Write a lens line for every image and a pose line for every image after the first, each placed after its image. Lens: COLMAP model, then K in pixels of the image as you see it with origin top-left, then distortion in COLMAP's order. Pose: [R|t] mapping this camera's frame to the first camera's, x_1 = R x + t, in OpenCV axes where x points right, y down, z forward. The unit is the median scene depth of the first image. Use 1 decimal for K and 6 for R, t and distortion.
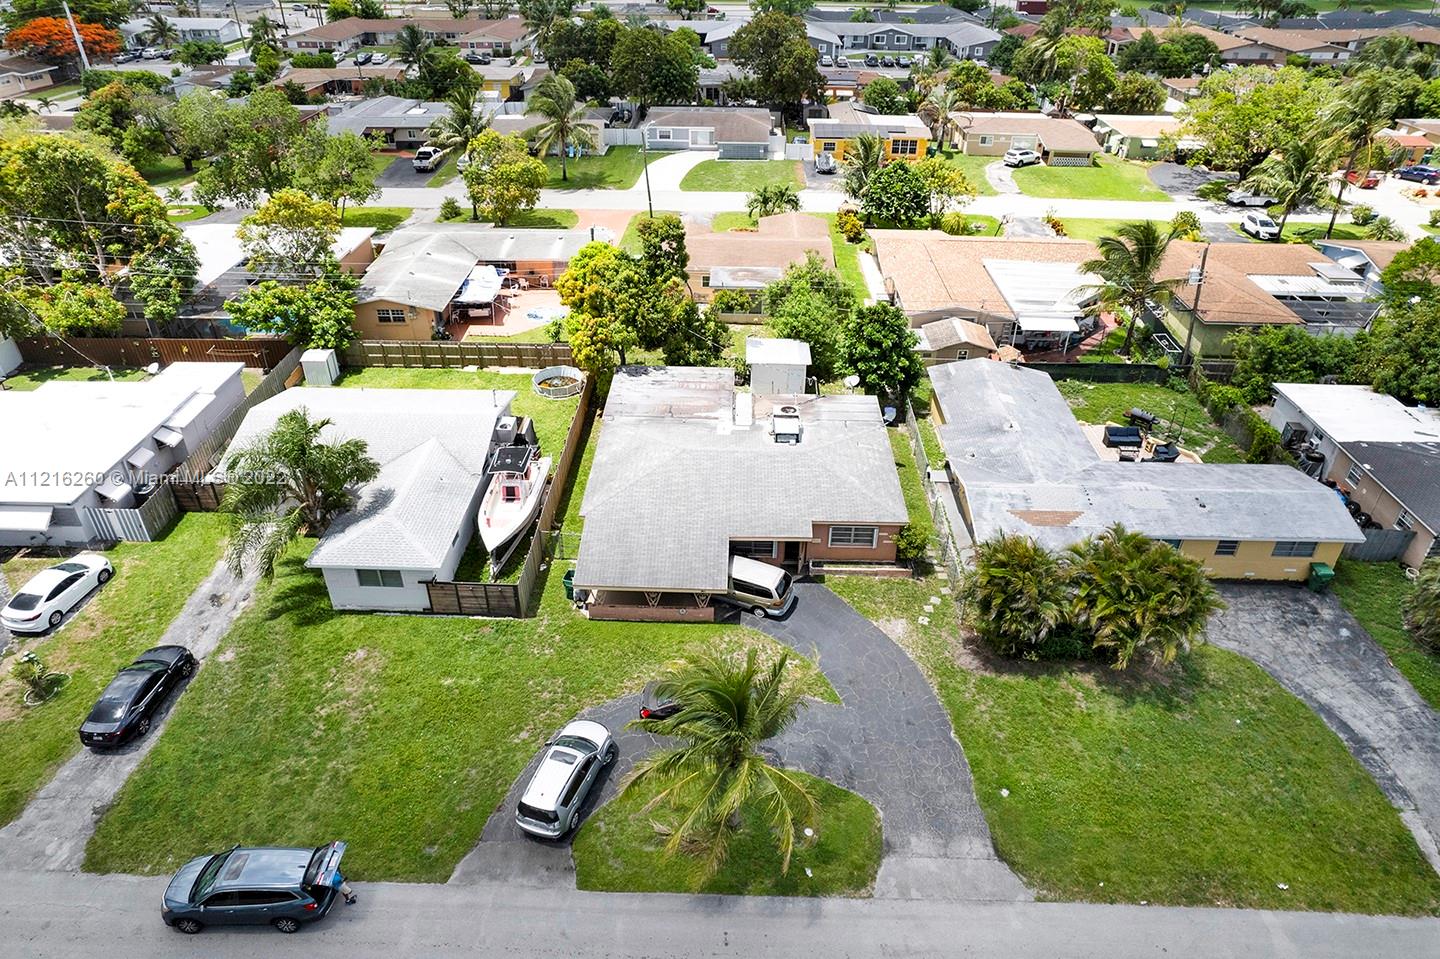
lens RADIAL K [[921.1, 0, 719.2], [0, 921.1, 476.9], [0, 0, 1]] dist [-0.074000, 0.068192]
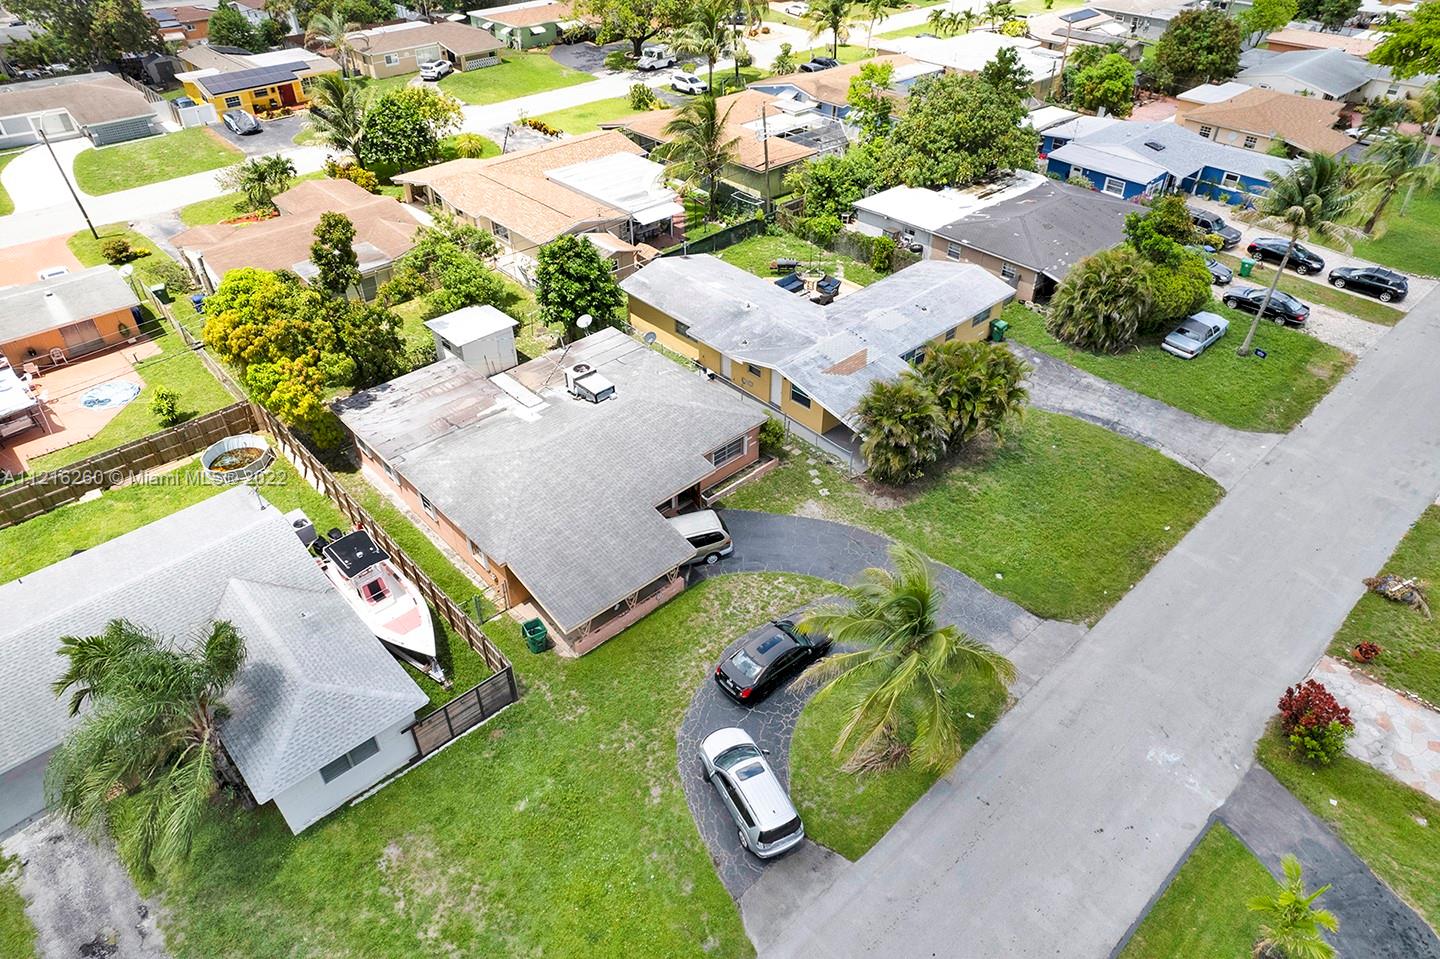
lens RADIAL K [[921.1, 0, 718.6], [0, 921.1, 475.8], [0, 0, 1]] dist [-0.074000, 0.068192]
pose [[0.713331, -0.435140, 0.549374, -0.373876], [0.384150, 0.898412, 0.212803, -0.115486], [-0.586164, 0.059243, 0.808024, 0.156455]]
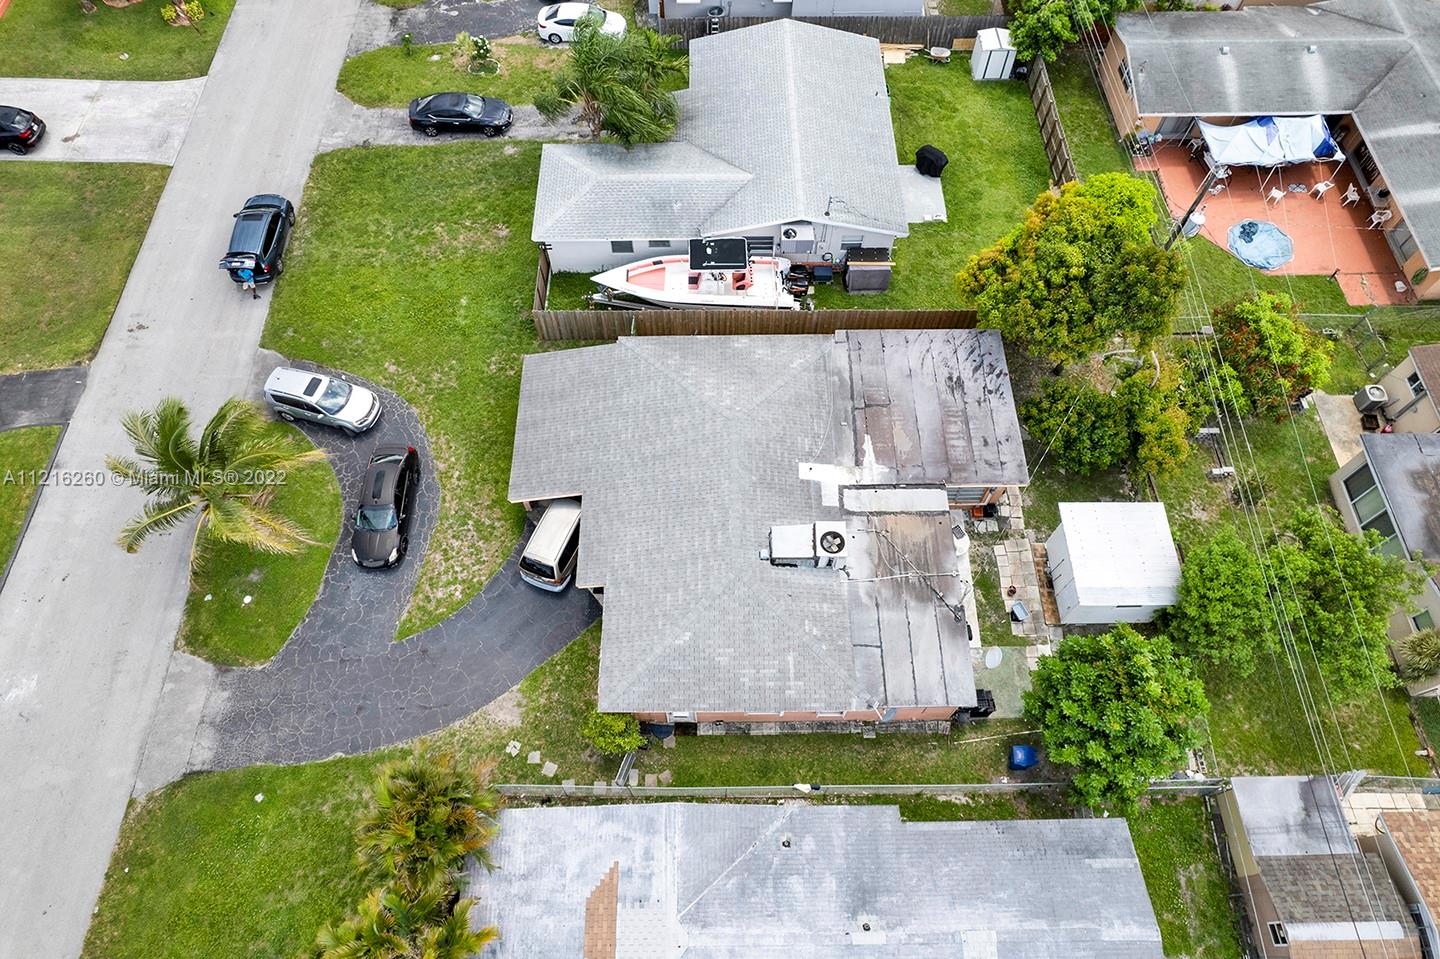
lens RADIAL K [[921.1, 0, 717.7], [0, 921.1, 477.0], [0, 0, 1]] dist [-0.074000, 0.068192]
pose [[0.034708, 0.873852, -0.484952, 0.333542], [-0.537983, 0.425276, 0.727815, -0.500834], [0.842241, 0.235635, 0.484878, 0.581984]]
